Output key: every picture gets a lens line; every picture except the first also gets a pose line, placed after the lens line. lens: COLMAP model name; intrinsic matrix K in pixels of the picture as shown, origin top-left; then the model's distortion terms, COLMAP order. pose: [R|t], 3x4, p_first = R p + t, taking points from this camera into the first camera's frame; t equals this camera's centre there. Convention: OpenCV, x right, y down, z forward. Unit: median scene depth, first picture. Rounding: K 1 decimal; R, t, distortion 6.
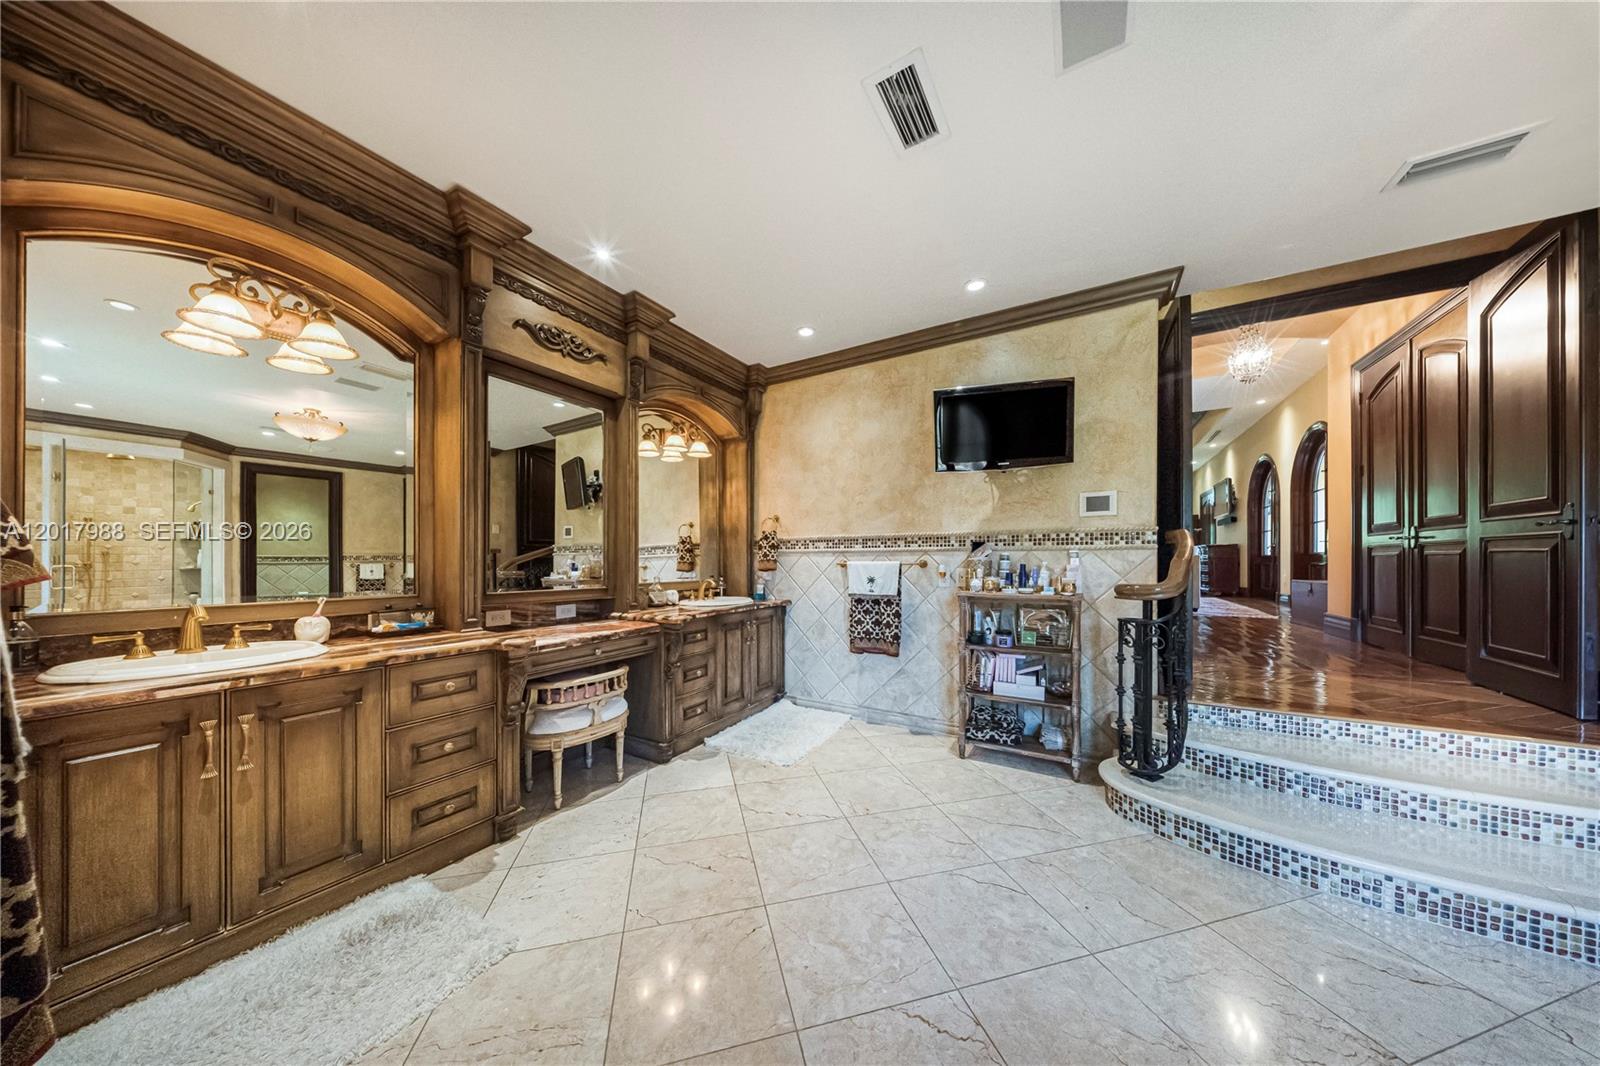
lens RADIAL K [[478.0, 0, 796.5], [0, 478.0, 558.2], [0, 0, 1]] dist [-0.004541, -0.000511]
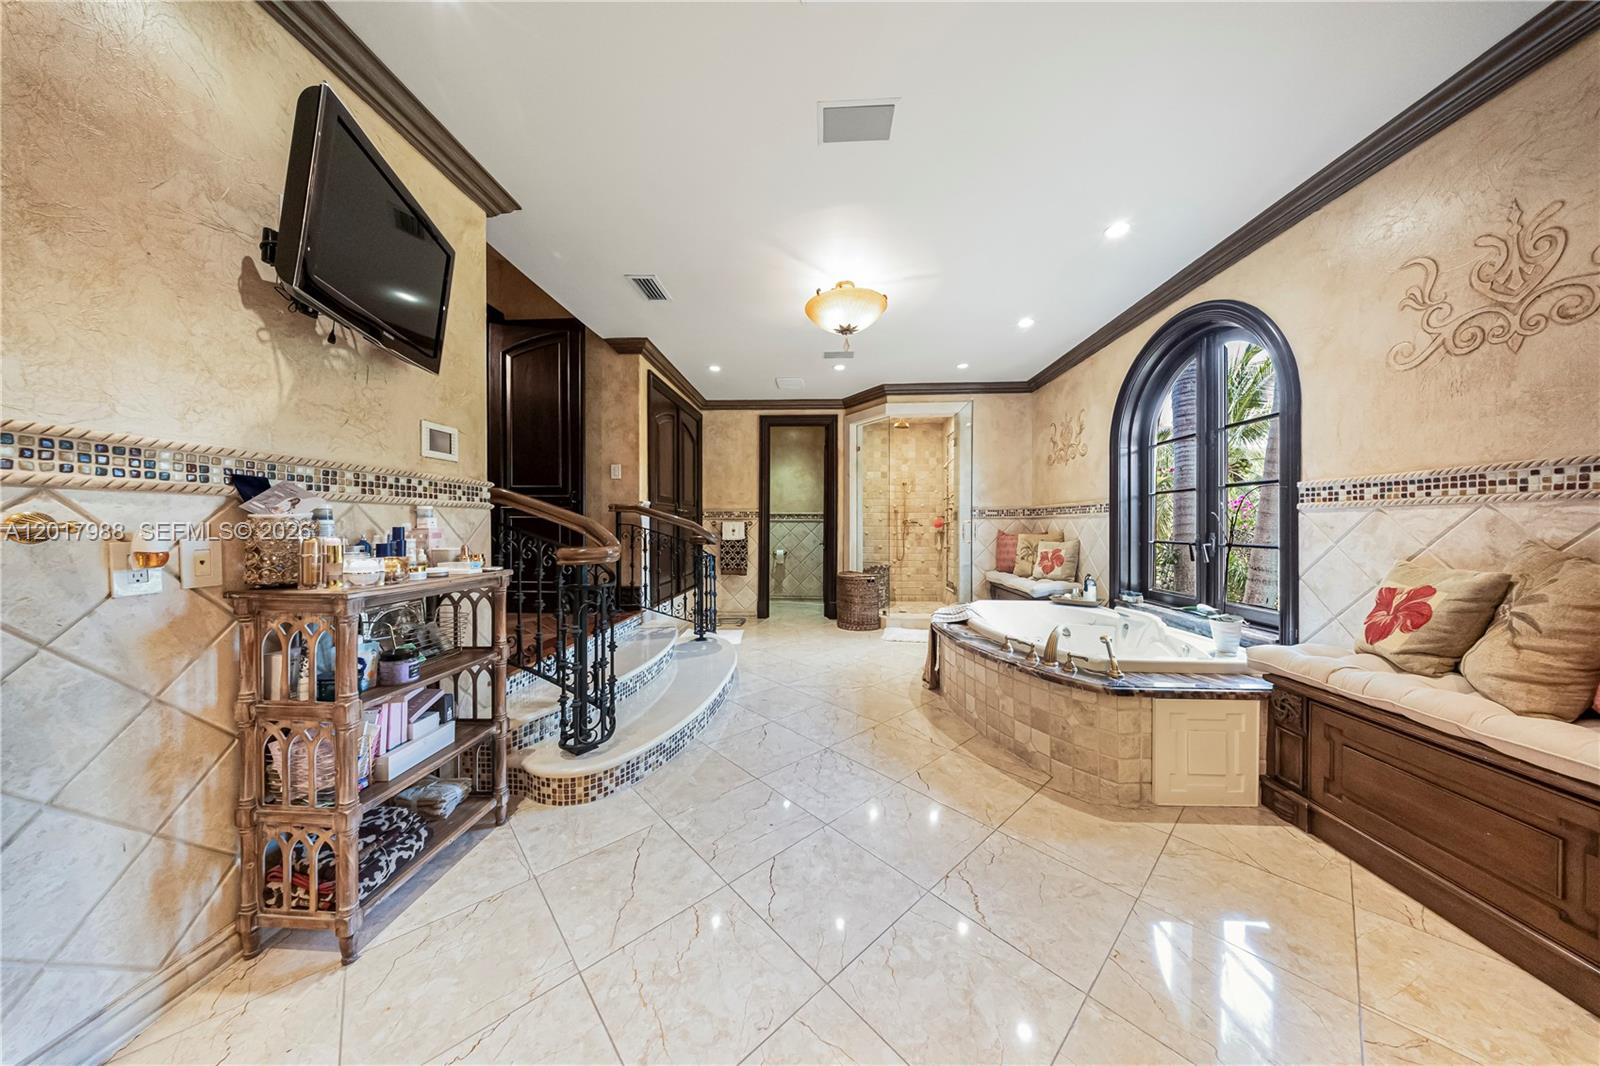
lens RADIAL K [[478.0, 0, 803.1], [0, 478.0, 531.6], [0, 0, 1]] dist [-0.004541, -0.000511]
pose [[-0.479676, -0.008779, 0.877402, -0.248236], [-0.003714, 0.999961, 0.007974, 0.011683], [-0.877438, 0.000566, -0.479690, 0.863496]]
